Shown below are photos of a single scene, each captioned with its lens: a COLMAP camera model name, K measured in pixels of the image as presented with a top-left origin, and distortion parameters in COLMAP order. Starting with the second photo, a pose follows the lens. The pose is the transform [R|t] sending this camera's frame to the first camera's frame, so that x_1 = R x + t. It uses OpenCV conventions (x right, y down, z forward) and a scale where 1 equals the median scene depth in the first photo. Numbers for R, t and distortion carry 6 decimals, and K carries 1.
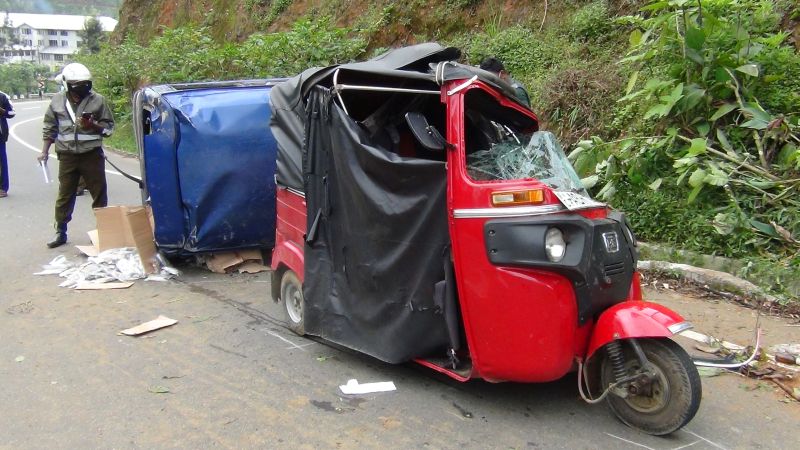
lens RADIAL K [[731.8, 0, 400.0], [0, 731.8, 225.0], [0, 0, 1]] dist [0.006621, -0.000214]
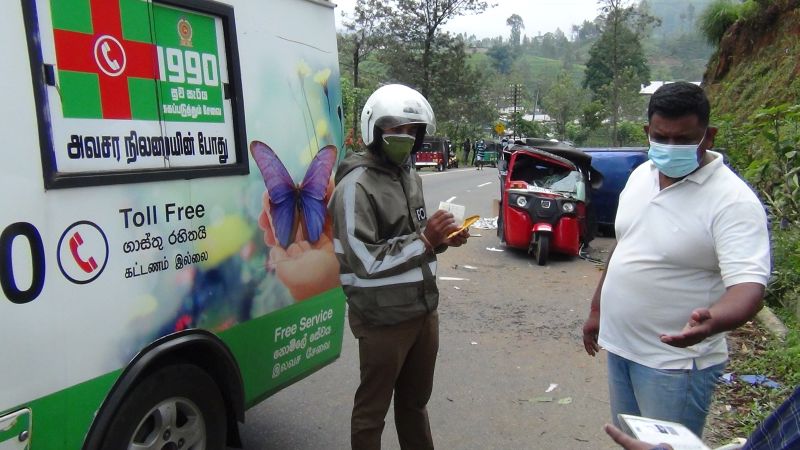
lens RADIAL K [[731.8, 0, 400.0], [0, 731.8, 225.0], [0, 0, 1]] dist [0.006621, -0.000214]
pose [[0.664629, 0.119804, -0.737506, 1.124647], [-0.180518, 0.983567, -0.002905, 0.119040], [0.725039, 0.135064, 0.675334, -0.788279]]
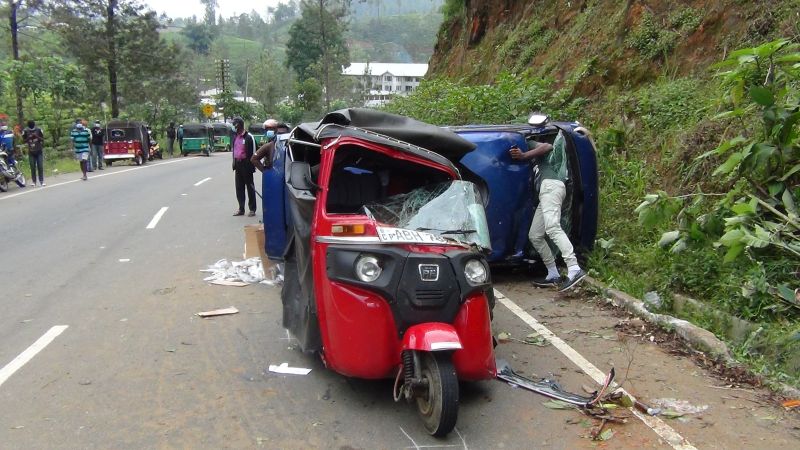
lens RADIAL K [[731.8, 0, 400.0], [0, 731.8, 225.0], [0, 0, 1]] dist [0.006621, -0.000214]
pose [[0.902153, 0.071476, -0.425455, 0.391991], [-0.095406, 0.994817, -0.035176, -0.004009], [0.420735, 0.072325, 0.904296, -0.065327]]
